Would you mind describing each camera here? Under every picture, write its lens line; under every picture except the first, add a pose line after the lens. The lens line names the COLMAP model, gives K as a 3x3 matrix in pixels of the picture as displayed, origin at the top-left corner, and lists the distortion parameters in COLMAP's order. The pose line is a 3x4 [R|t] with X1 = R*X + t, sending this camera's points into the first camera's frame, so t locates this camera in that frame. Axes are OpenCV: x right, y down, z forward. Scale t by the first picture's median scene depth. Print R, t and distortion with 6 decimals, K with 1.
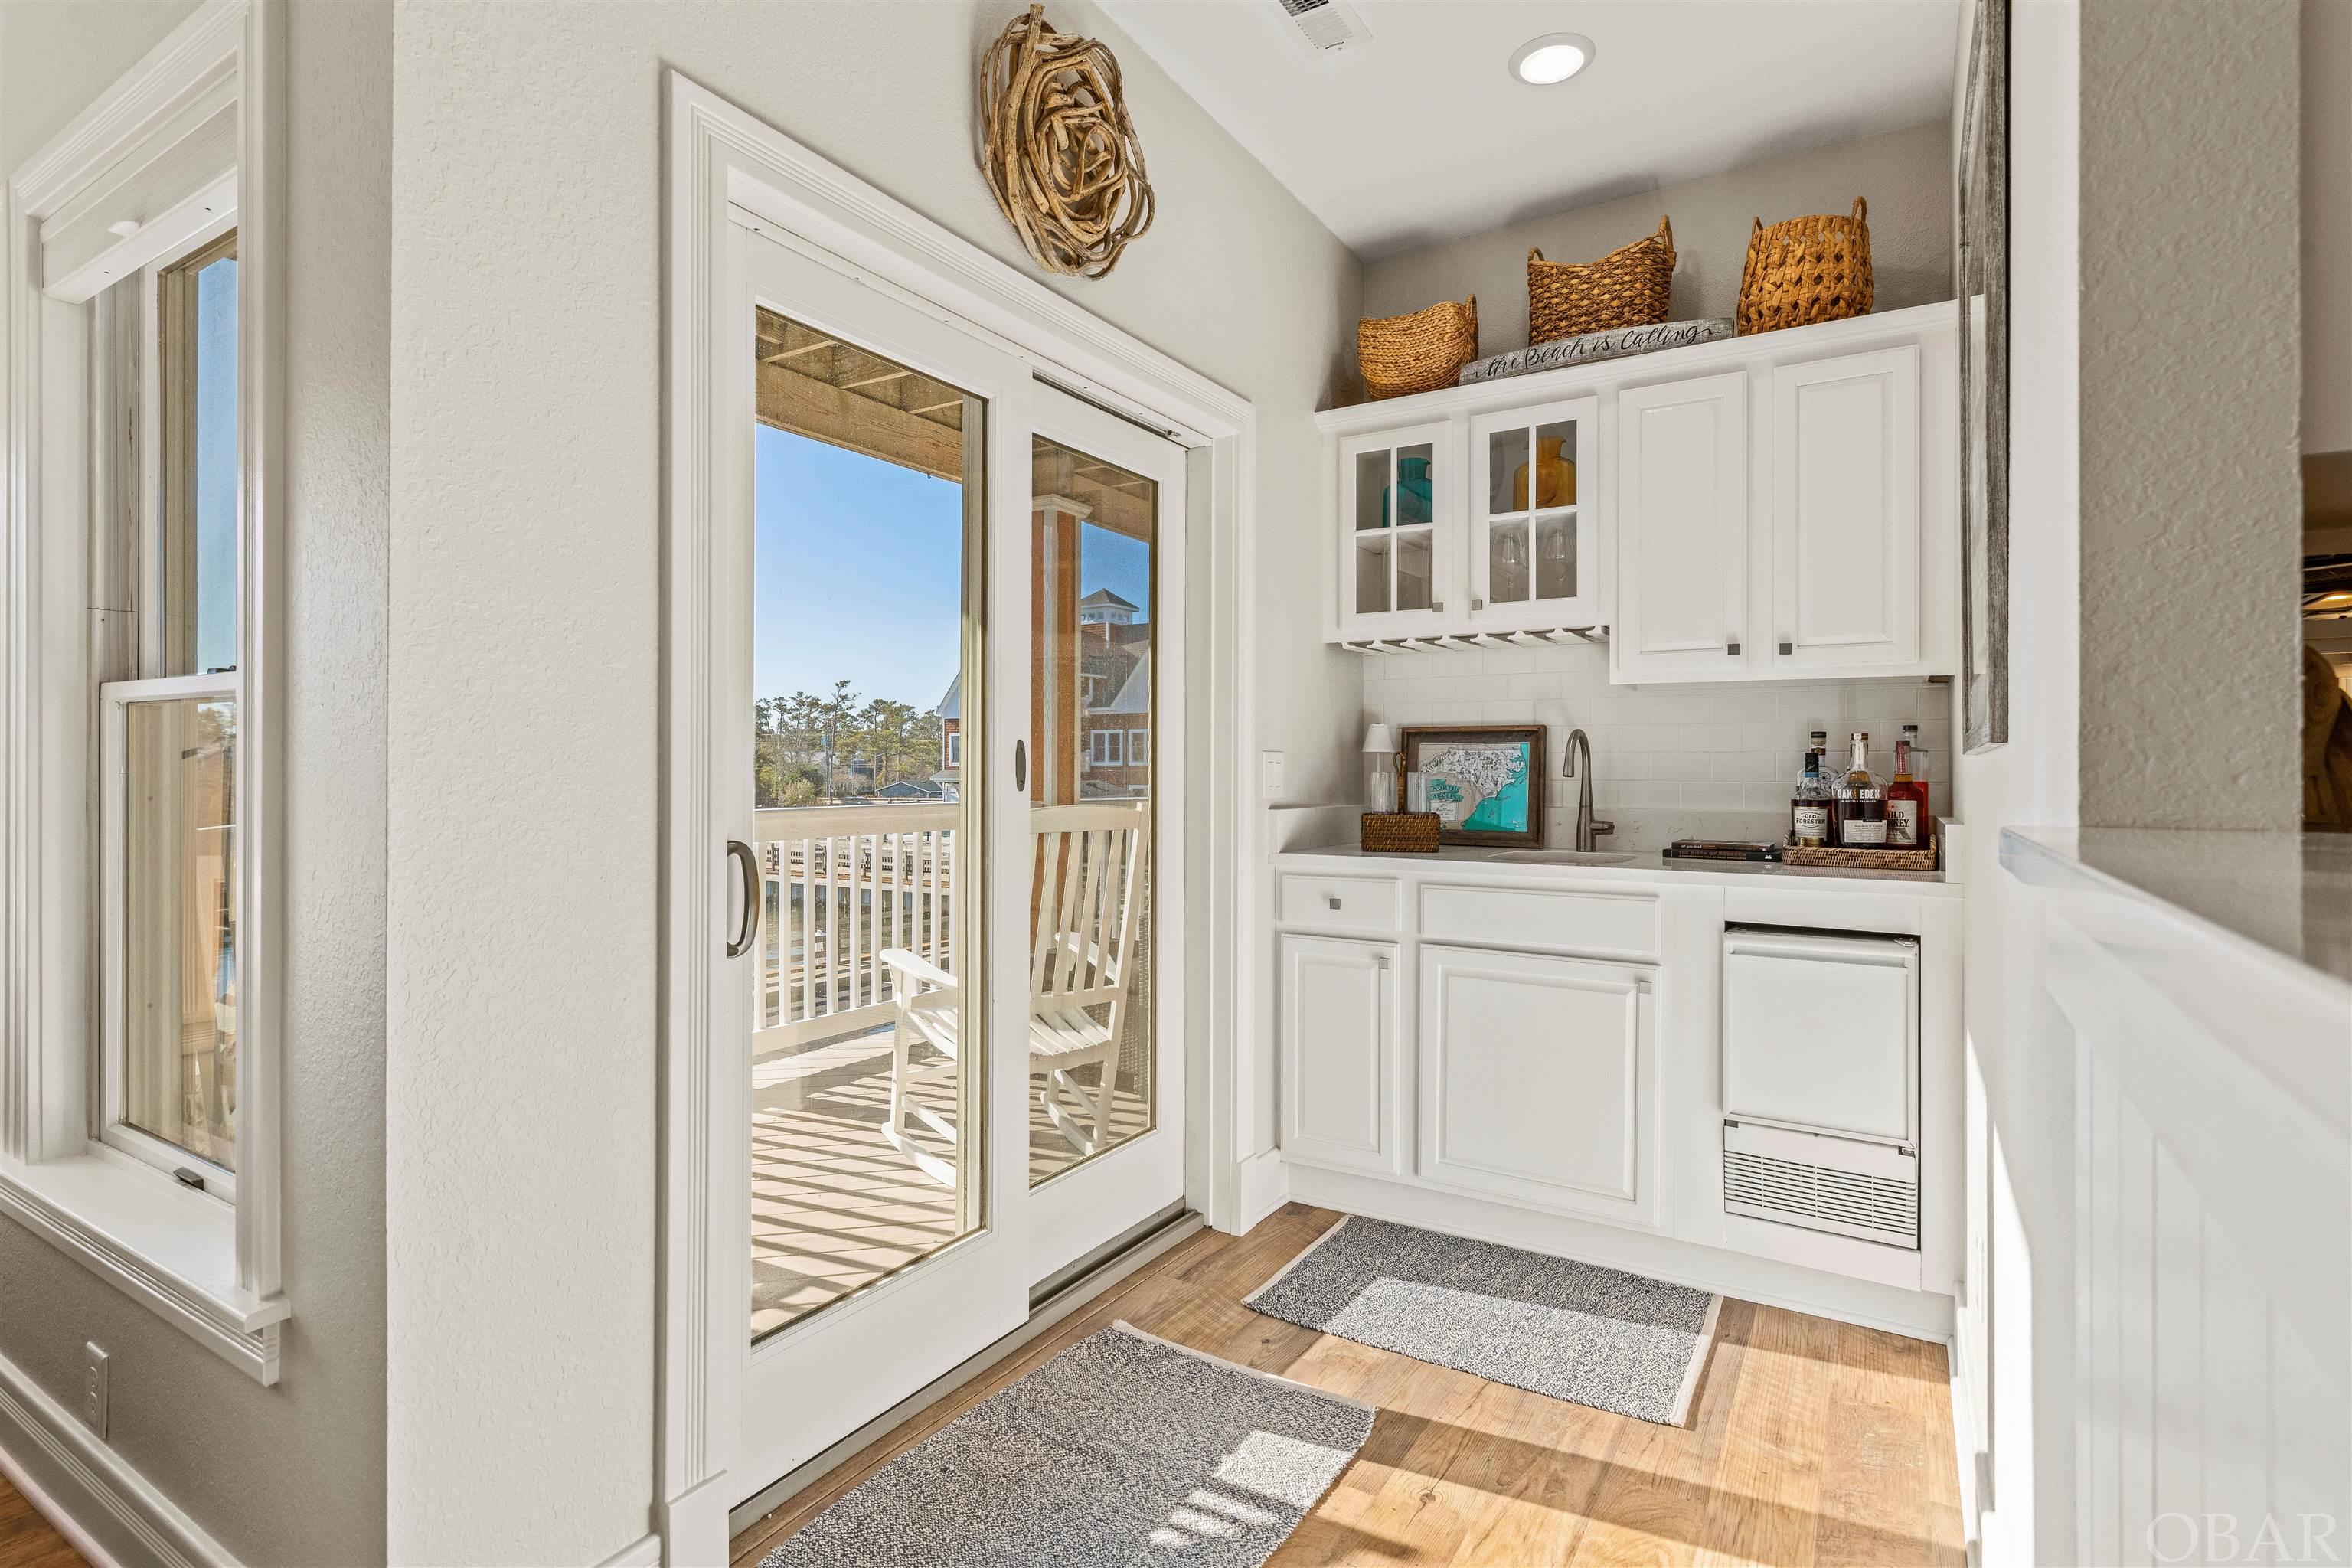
lens RADIAL K [[1143.8, 0, 1191.6], [0, 1143.8, 764.7], [0, 0, 1]] dist [-0.008549, 0.002539]
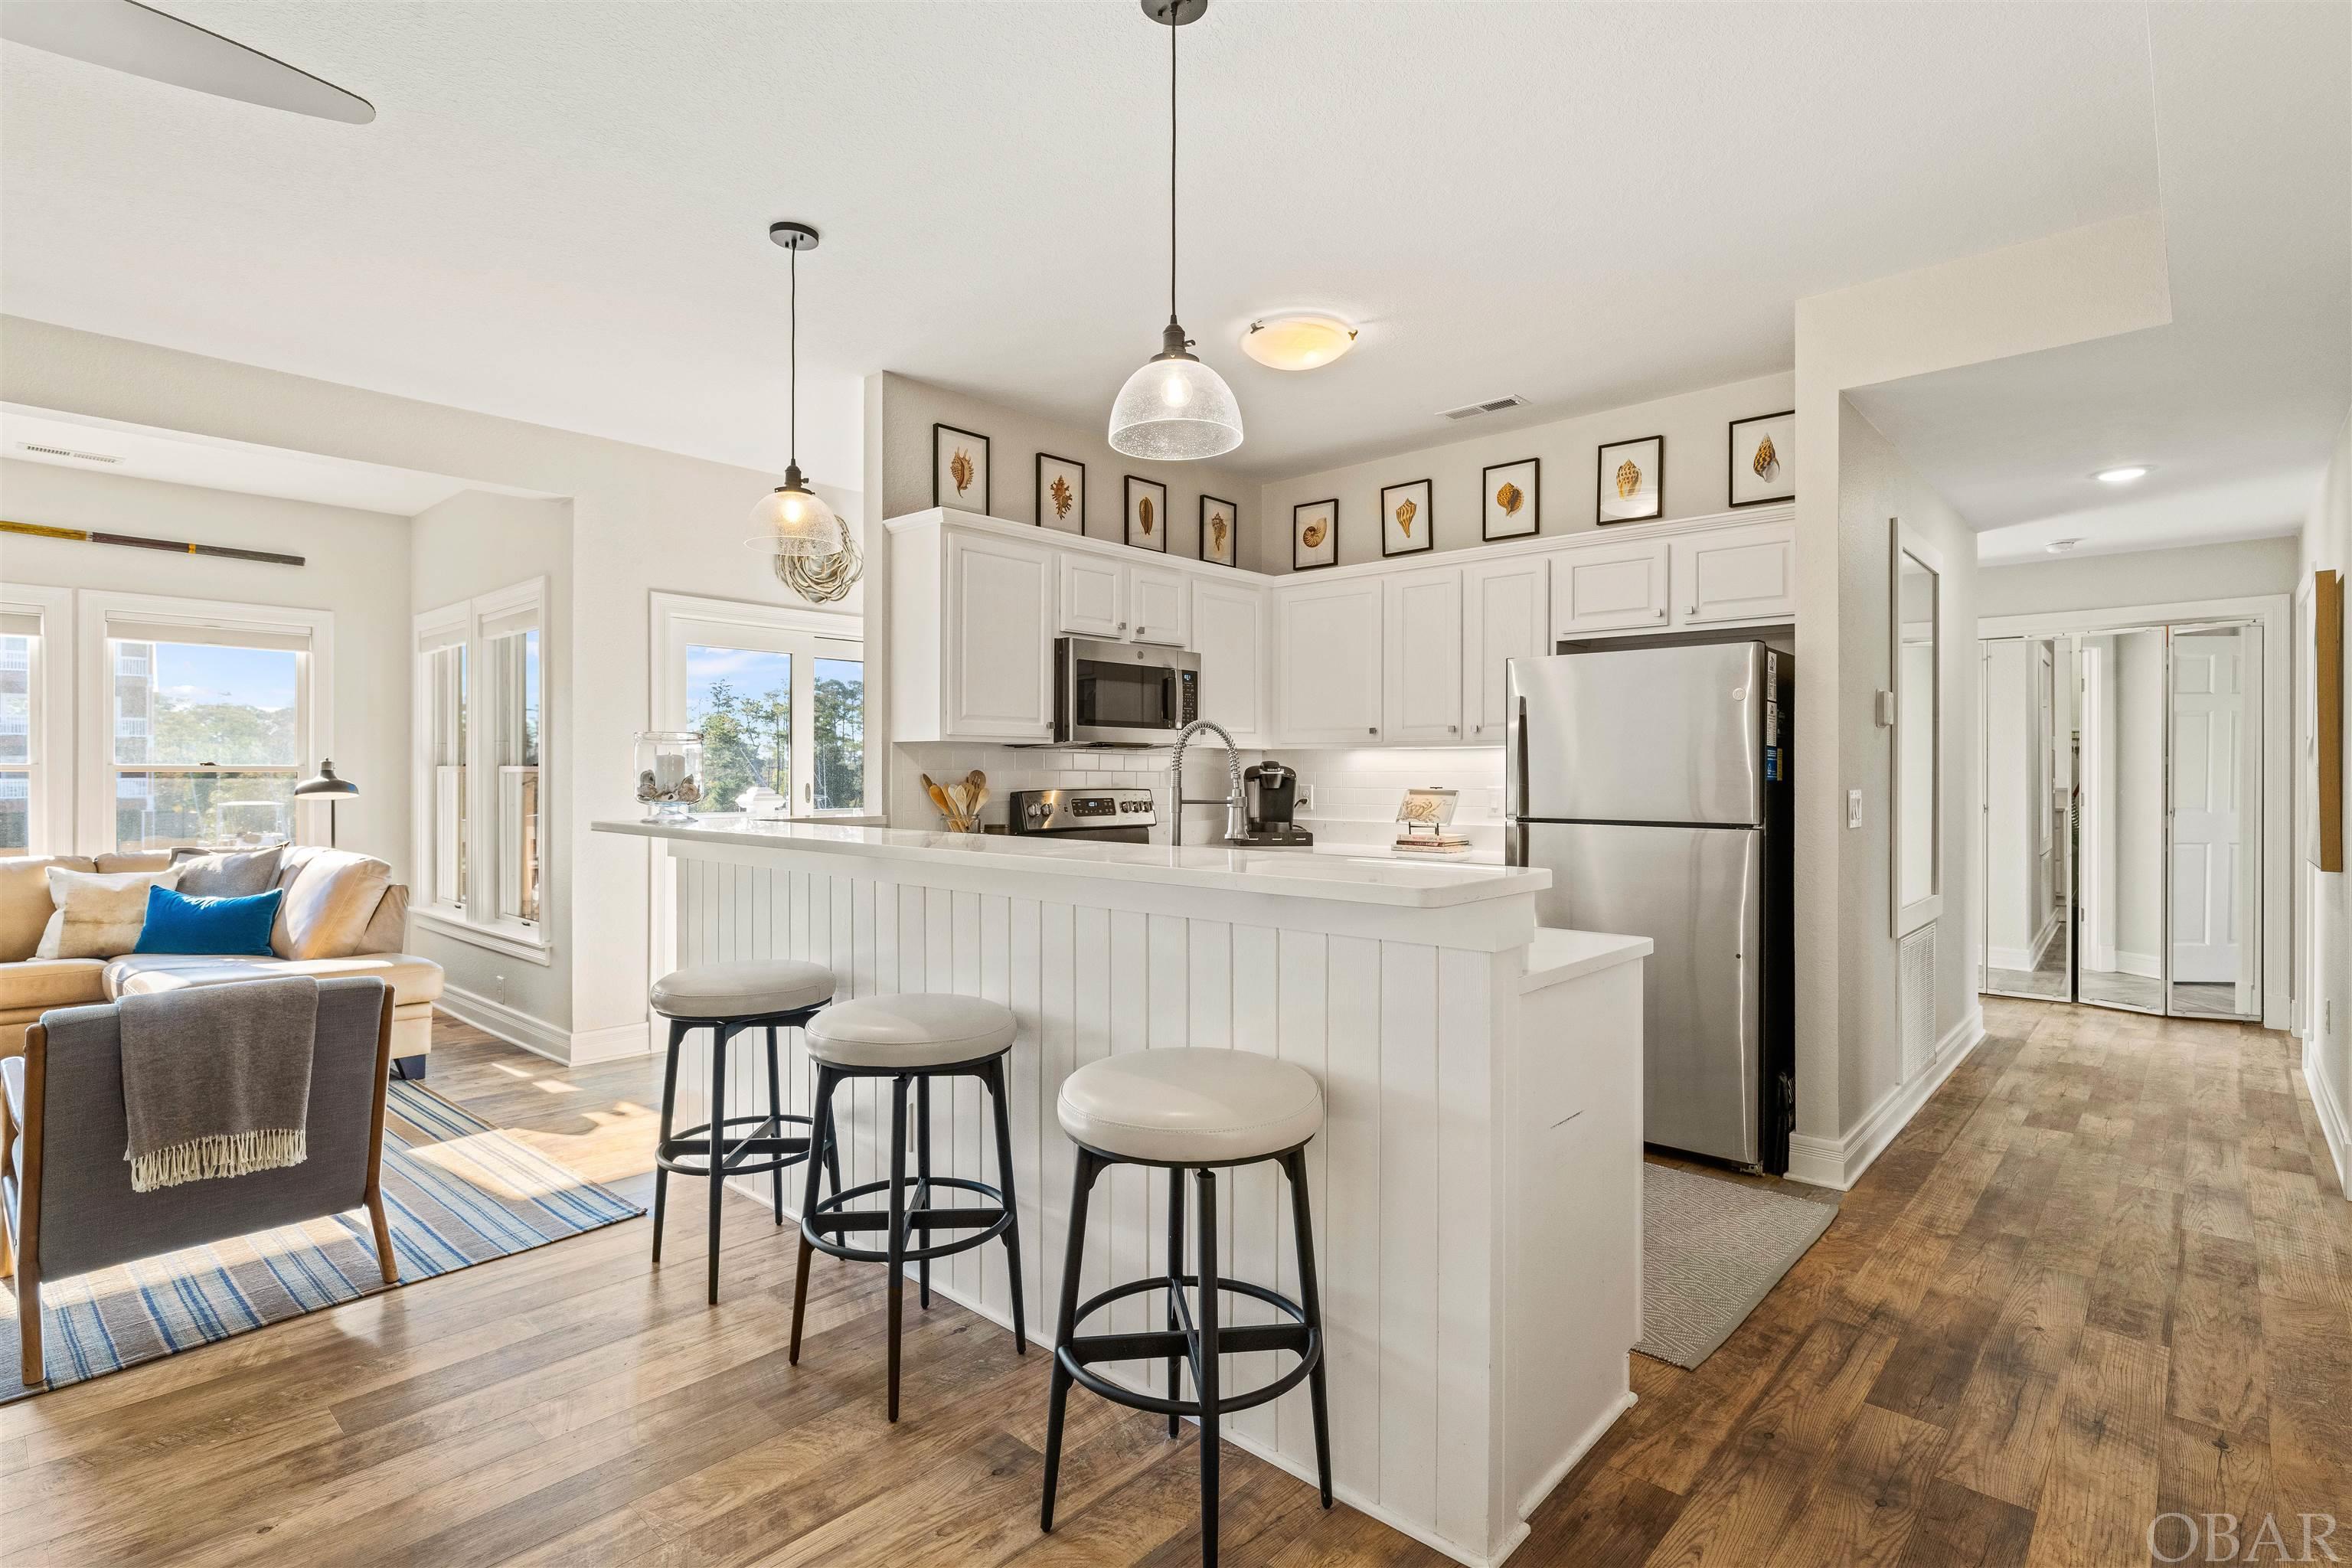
lens RADIAL K [[1143.8, 0, 1178.5], [0, 1143.8, 766.9], [0, 0, 1]] dist [-0.008549, 0.002539]
pose [[0.982633, 0.000427, -0.185558, 1.363997], [-0.000862, 0.999997, -0.002266, -0.066372], [0.185556, 0.002386, 0.982631, -1.628137]]
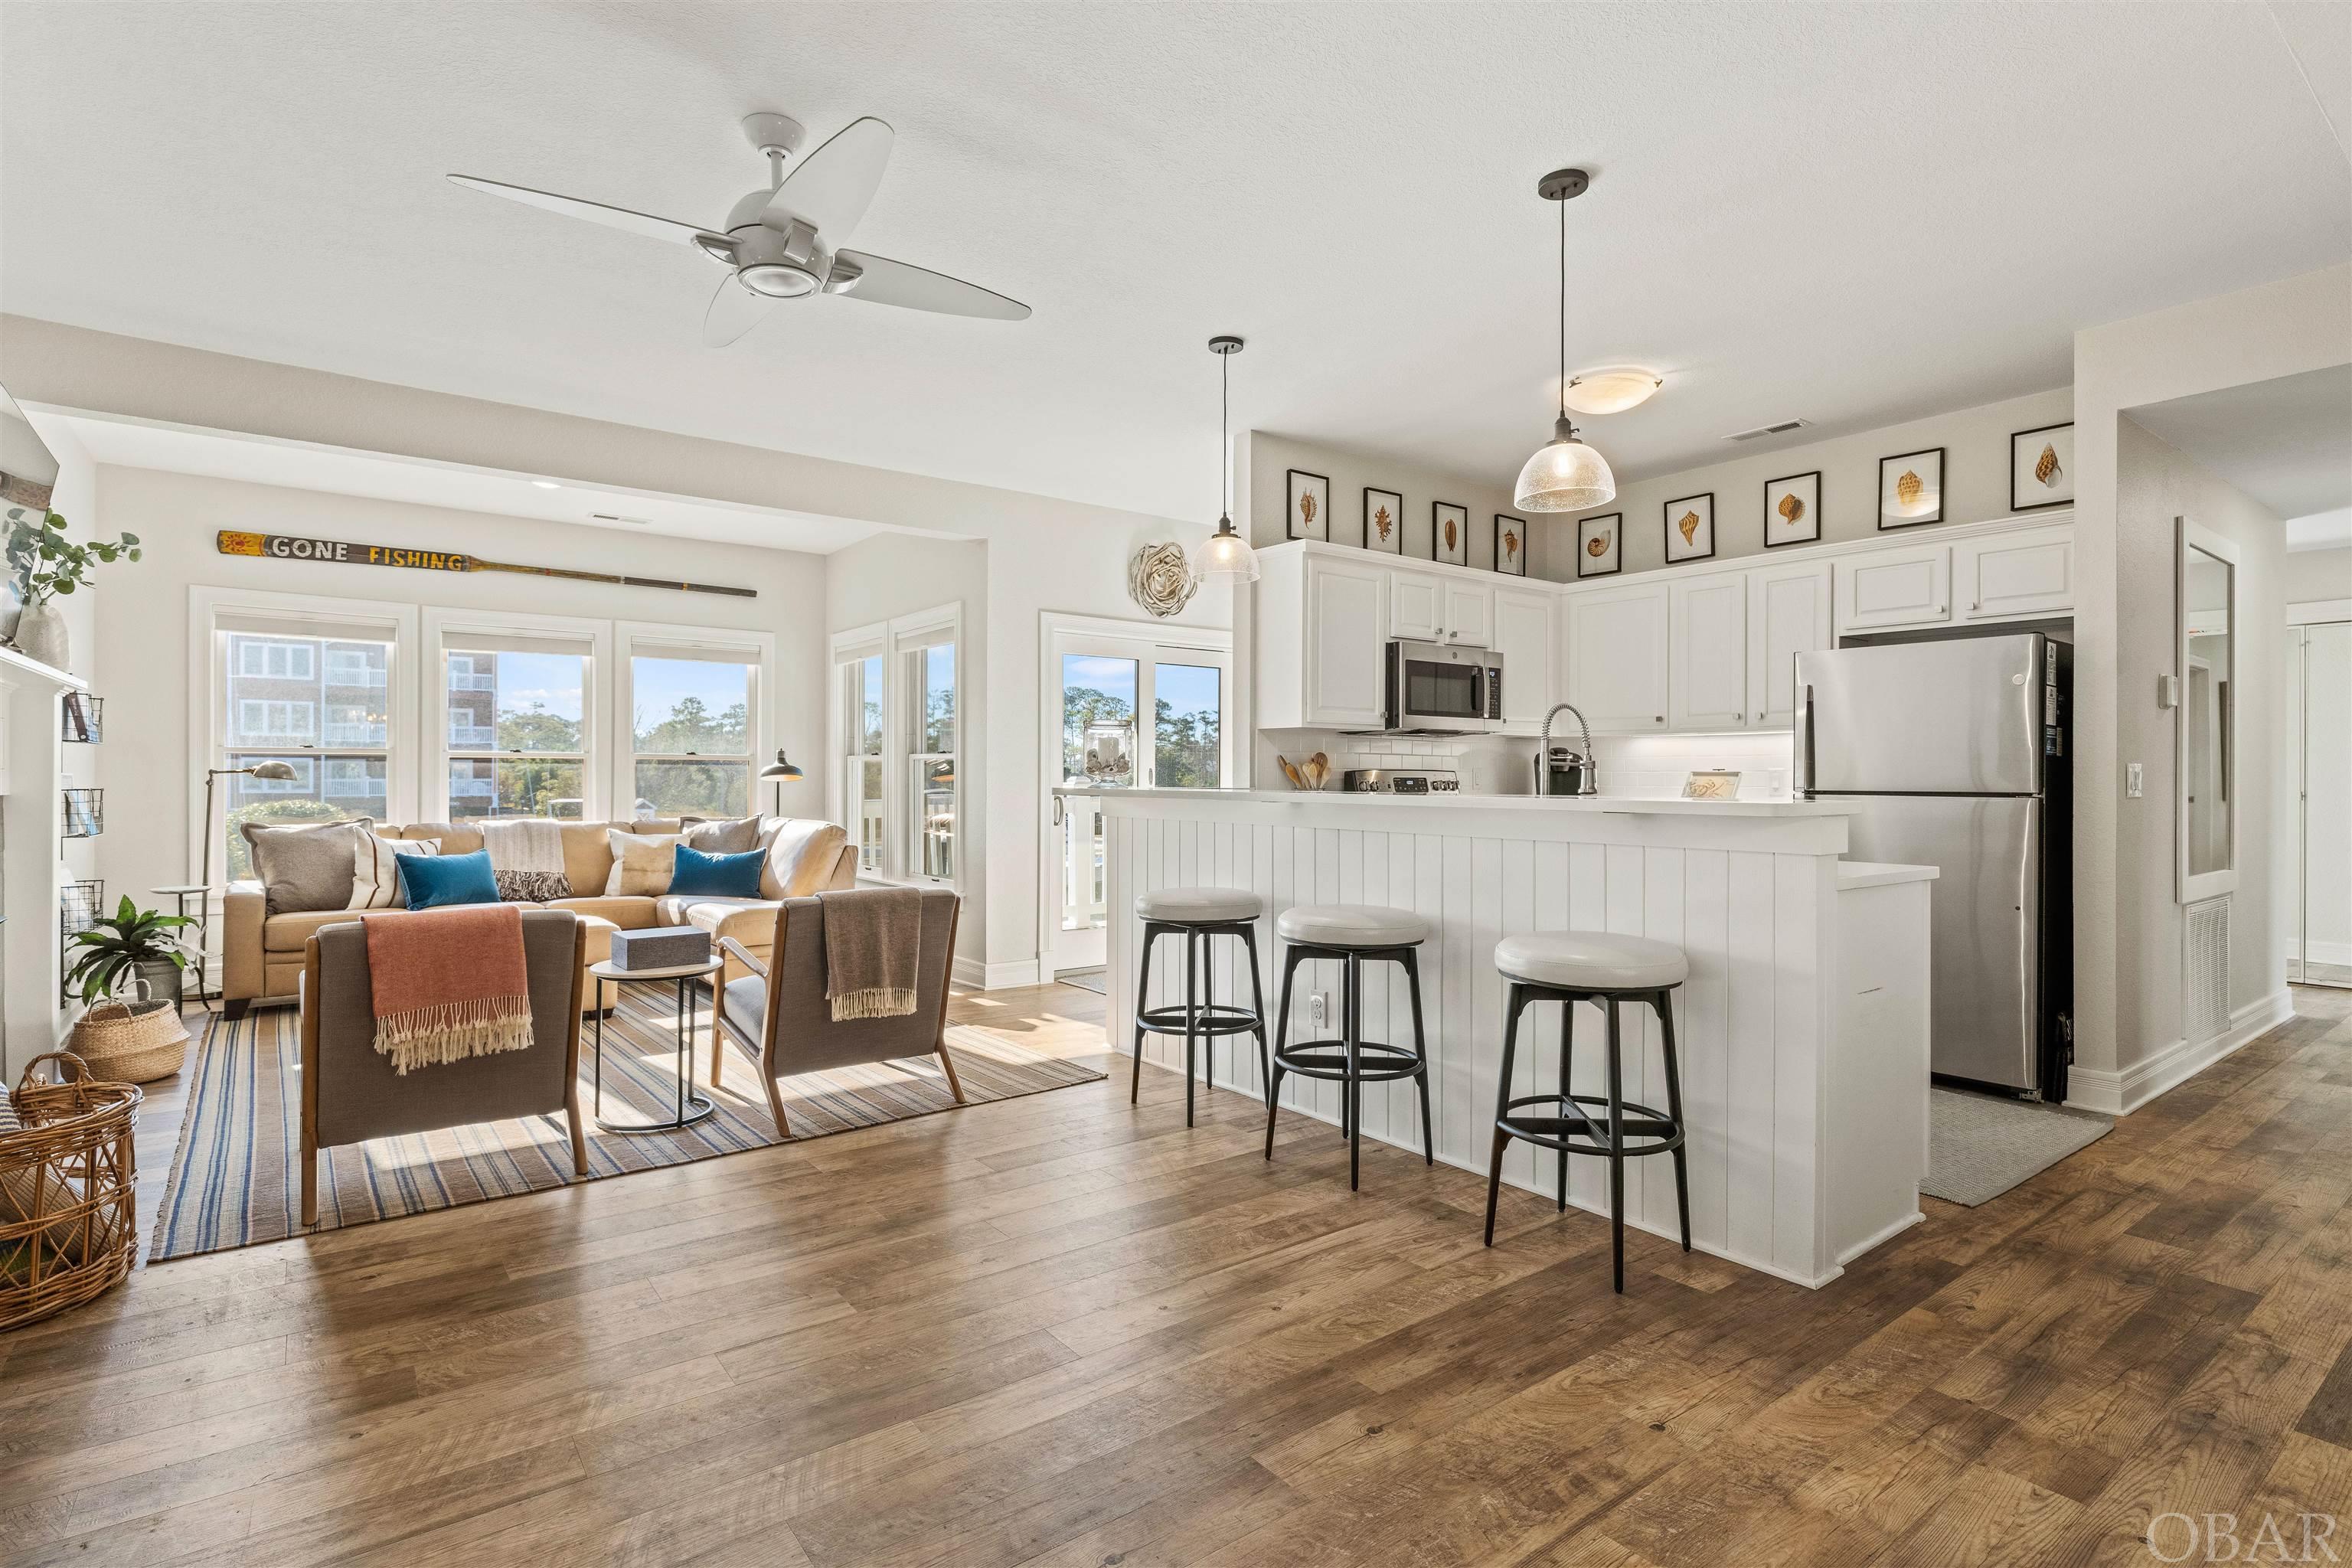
lens RADIAL K [[1143.8, 0, 1173.9], [0, 1143.8, 773.3], [0, 0, 1]] dist [-0.008549, 0.002539]
pose [[0.930299, 0.001631, -0.366799, 1.230926], [-0.001545, 0.999999, 0.000528, -0.014112], [0.366799, 0.000075, 0.930300, -2.182765]]
